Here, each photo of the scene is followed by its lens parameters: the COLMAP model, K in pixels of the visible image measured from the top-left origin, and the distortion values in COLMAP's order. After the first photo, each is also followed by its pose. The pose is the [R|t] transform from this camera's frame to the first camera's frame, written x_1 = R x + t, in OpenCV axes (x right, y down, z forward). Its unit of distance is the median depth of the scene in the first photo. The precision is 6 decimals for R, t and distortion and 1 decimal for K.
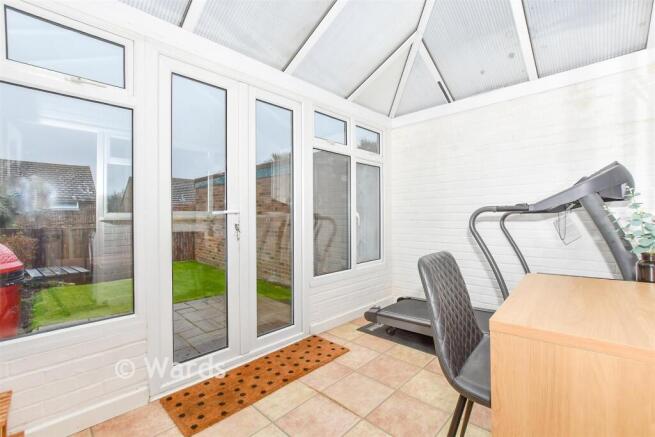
lens RADIAL K [[287.9, 0, 329.0], [0, 287.9, 219.6], [0, 0, 1]] dist [0.001243, 0.000708]
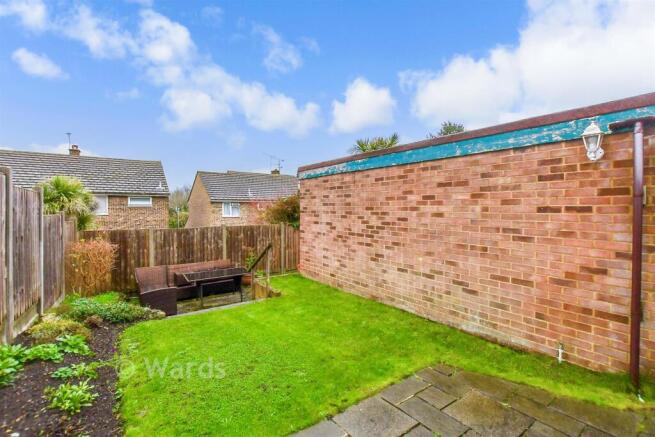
lens RADIAL K [[287.9, 0, 325.9], [0, 287.9, 212.2], [0, 0, 1]] dist [0.001243, 0.000708]
pose [[0.988248, -0.000679, -0.152858, -0.284047], [0.000156, 0.999994, -0.003429, -0.018367], [0.152860, 0.003365, 0.988242, 0.265857]]
